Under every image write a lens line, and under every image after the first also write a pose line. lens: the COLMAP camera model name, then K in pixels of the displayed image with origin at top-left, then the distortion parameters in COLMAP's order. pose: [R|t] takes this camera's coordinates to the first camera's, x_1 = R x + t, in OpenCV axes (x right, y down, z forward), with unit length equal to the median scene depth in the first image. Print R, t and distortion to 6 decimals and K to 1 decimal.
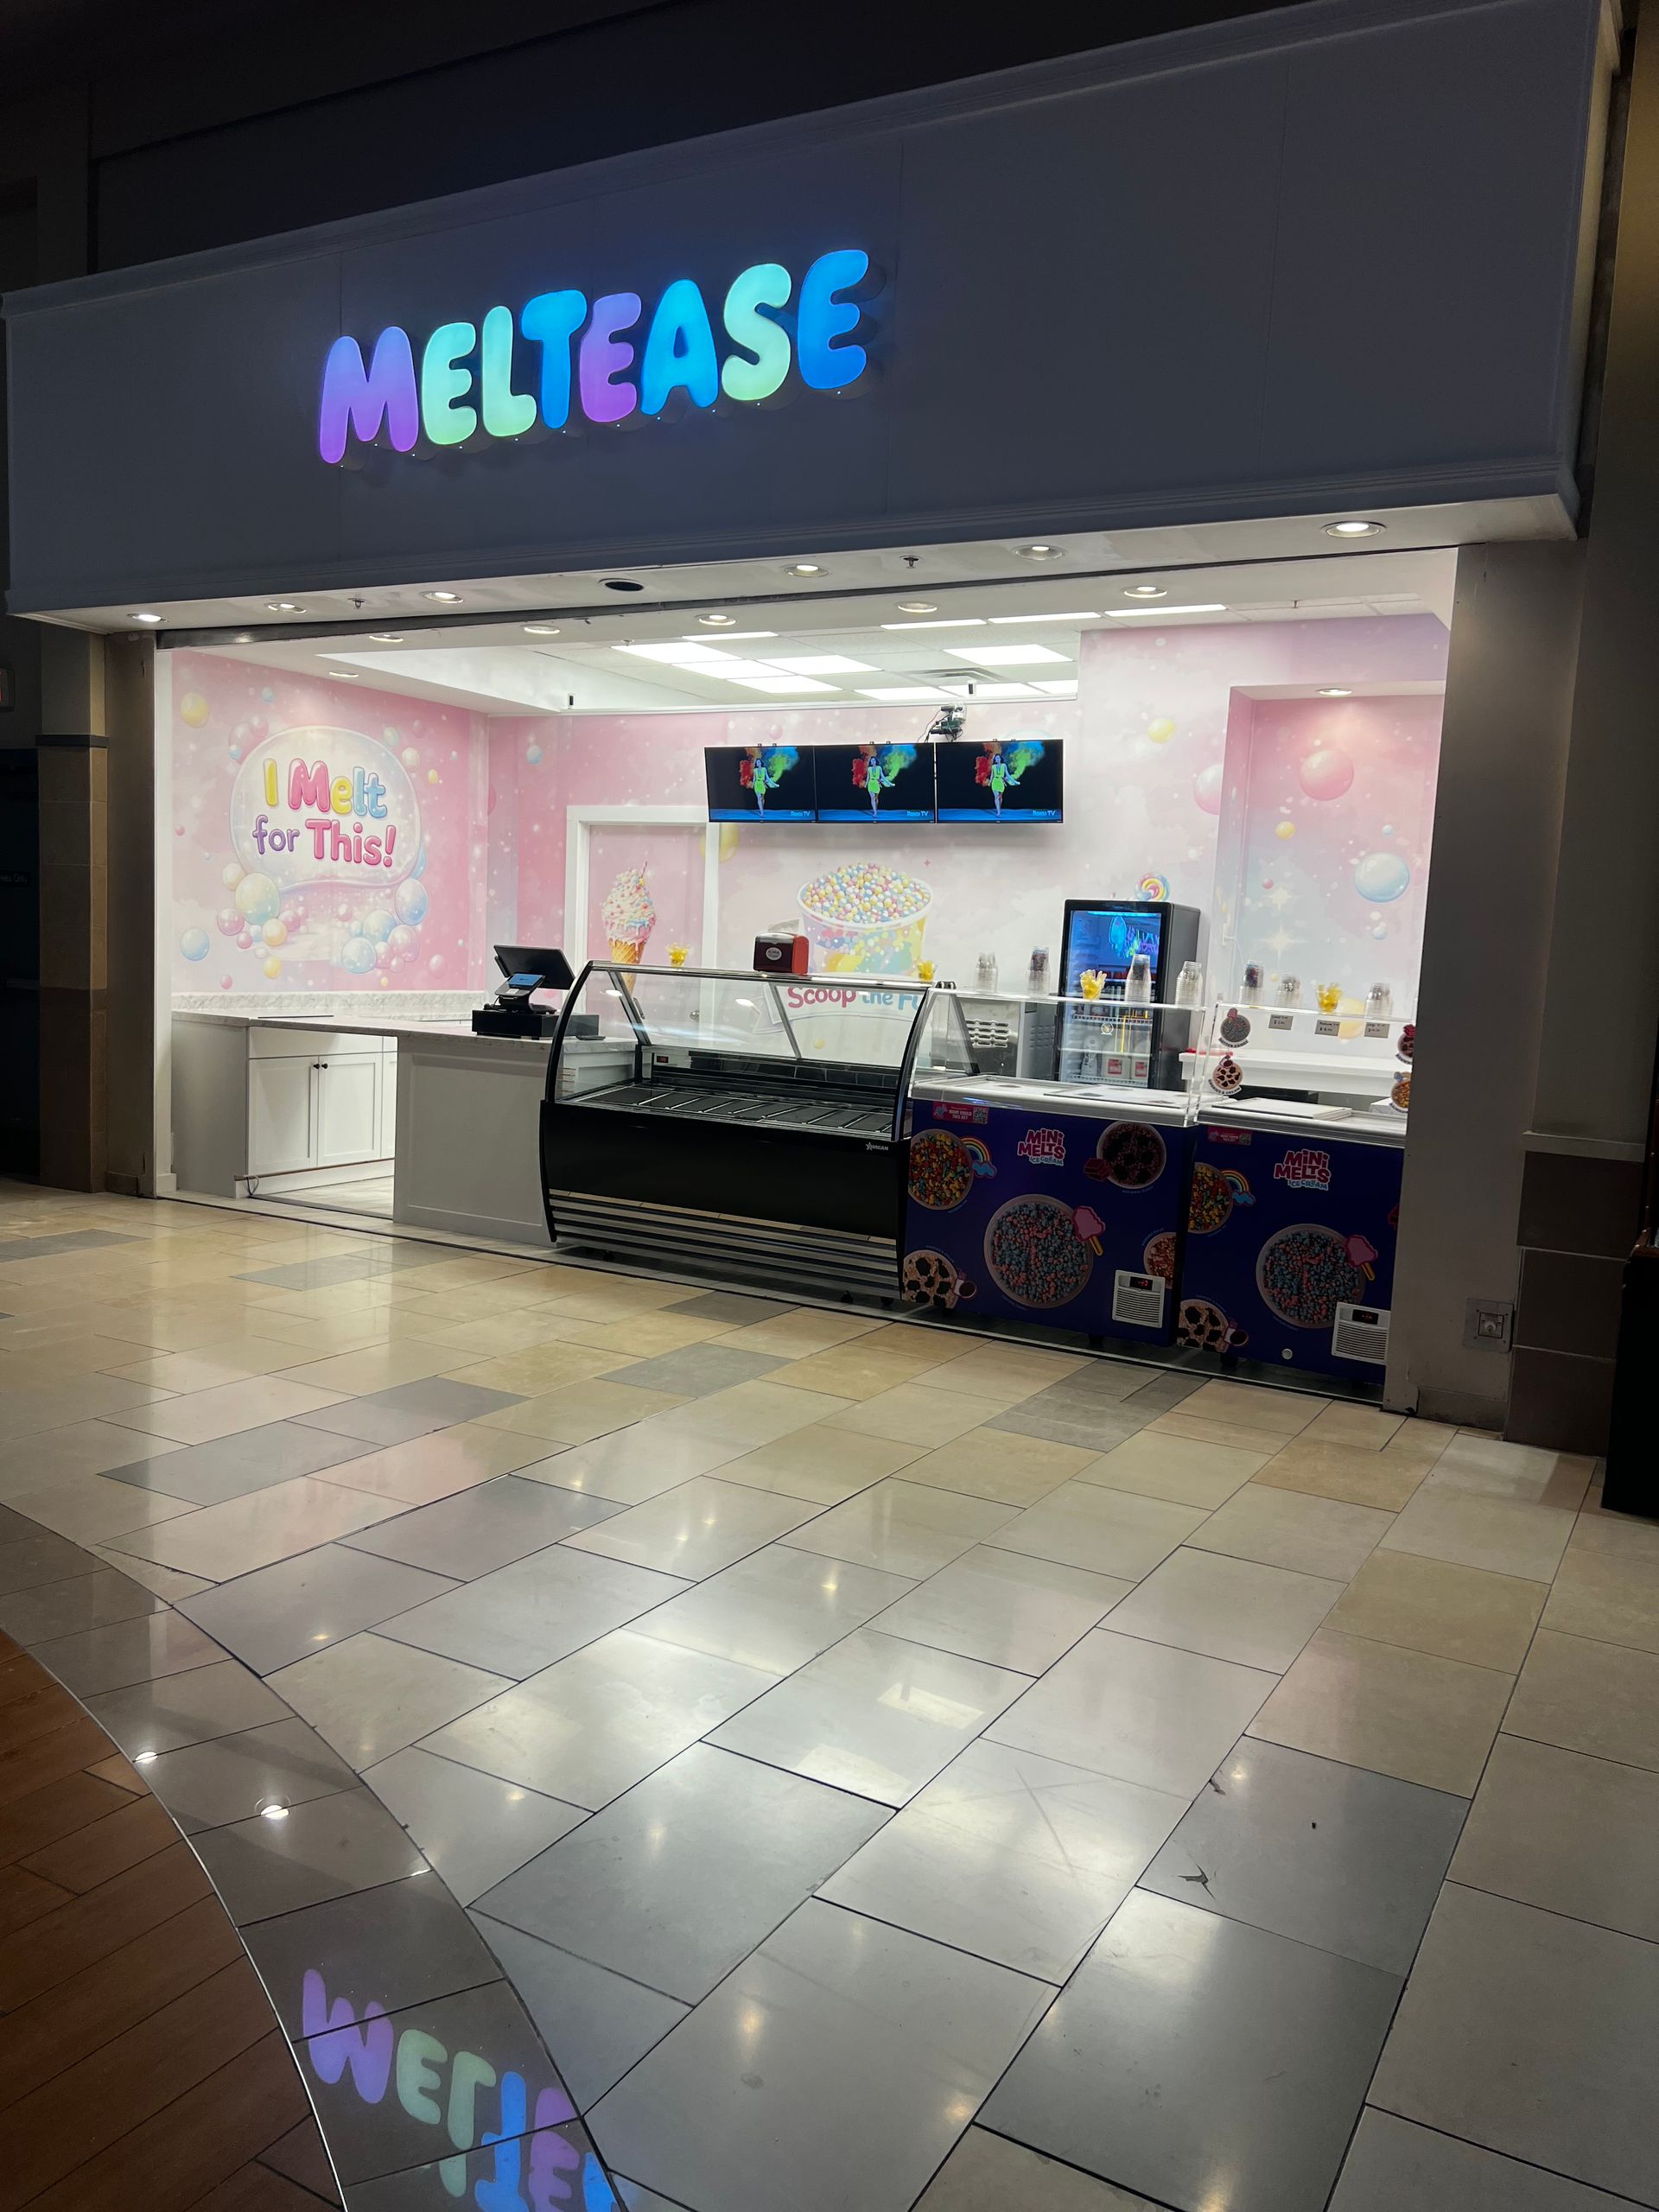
lens RADIAL K [[1676.0, 0, 829.5], [0, 1676.0, 1106.0], [0, 0, 1]] dist [0.194944, -0.356479]
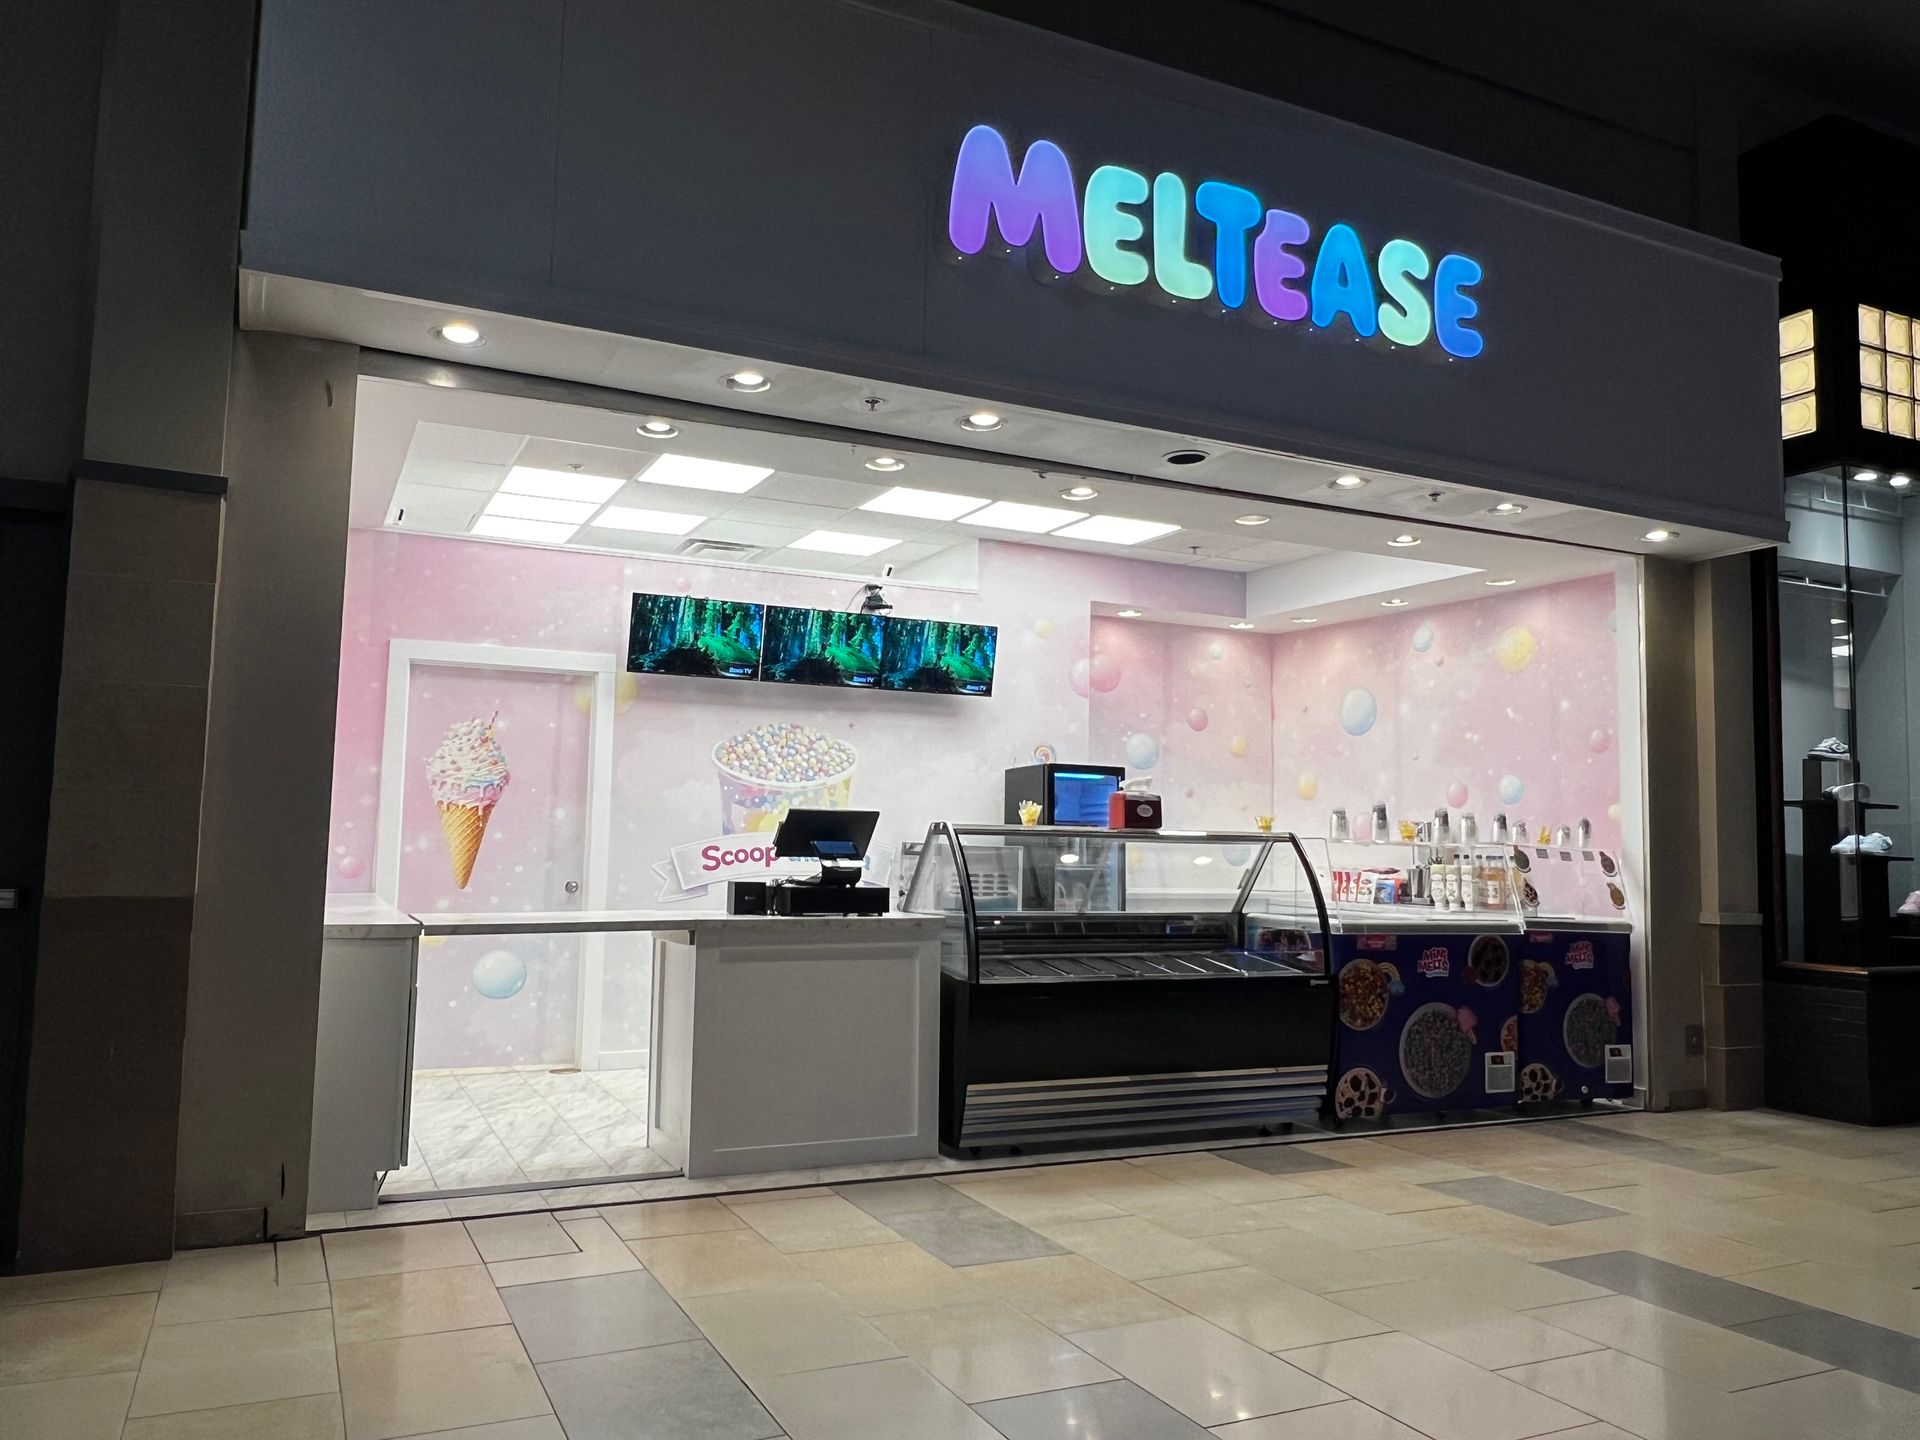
lens RADIAL K [[1388.8, 0, 960.0], [0, 1388.8, 720.0], [0, 0, 1]] dist [0.012890, 0.000513]
pose [[0.565422, 0.040041, 0.823829, -0.885116], [0.088004, 0.990190, -0.108527, -0.069377], [-0.820093, 0.133864, 0.556352, 0.668617]]
